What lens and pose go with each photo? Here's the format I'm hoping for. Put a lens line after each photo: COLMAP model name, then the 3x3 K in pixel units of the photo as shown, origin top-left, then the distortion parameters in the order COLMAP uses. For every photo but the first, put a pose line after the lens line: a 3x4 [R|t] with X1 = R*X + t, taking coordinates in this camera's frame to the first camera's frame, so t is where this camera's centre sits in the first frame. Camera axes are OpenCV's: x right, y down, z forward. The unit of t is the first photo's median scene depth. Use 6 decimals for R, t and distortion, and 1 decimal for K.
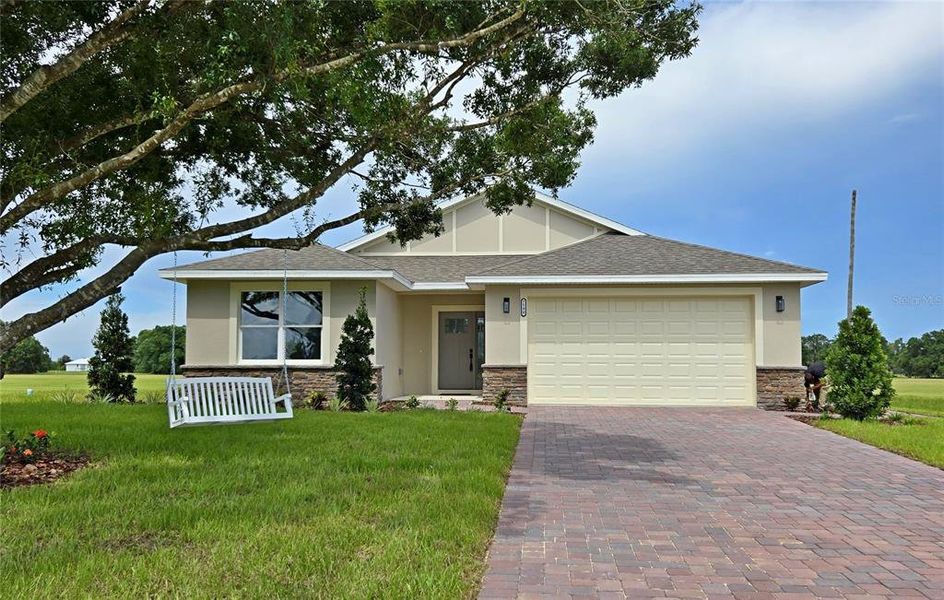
lens RADIAL K [[845.8, 0, 473.2], [0, 845.8, 303.6], [0, 0, 1]] dist [0.037852, 0.003368]
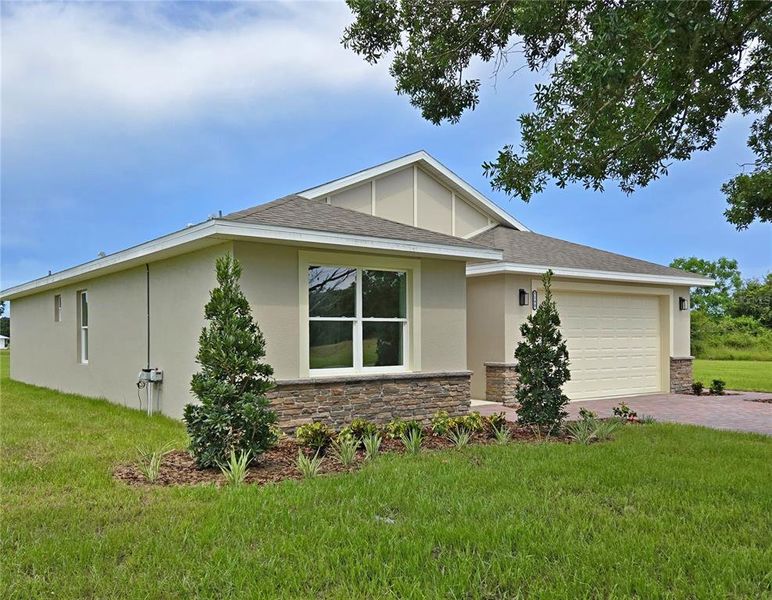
lens RADIAL K [[709.8, 0, 386.6], [0, 709.8, 305.3], [0, 0, 1]] dist [-0.074507, 0.000000]
pose [[0.744836, 0.022184, 0.666879, -0.593561], [-0.043743, 0.998921, 0.015626, 0.005267], [-0.665812, -0.040810, 0.745002, 0.549954]]
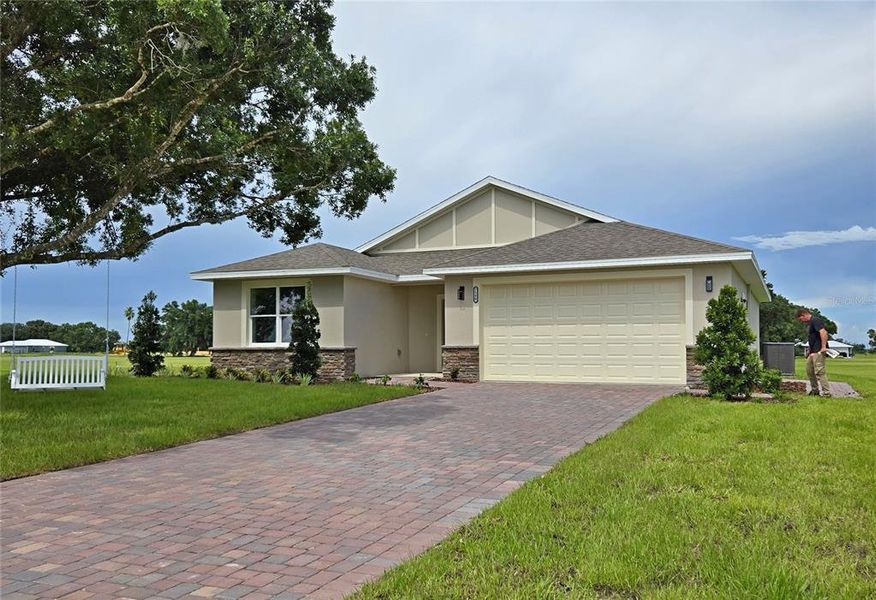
lens RADIAL K [[785.2, 0, 441.0], [0, 785.2, 326.9], [0, 0, 1]] dist [0.050004, -0.003319]
pose [[0.944079, -0.014426, -0.329405, 0.369268], [0.029617, 0.998714, 0.041144, 0.003236], [0.328388, -0.048599, 0.943292, 0.002435]]
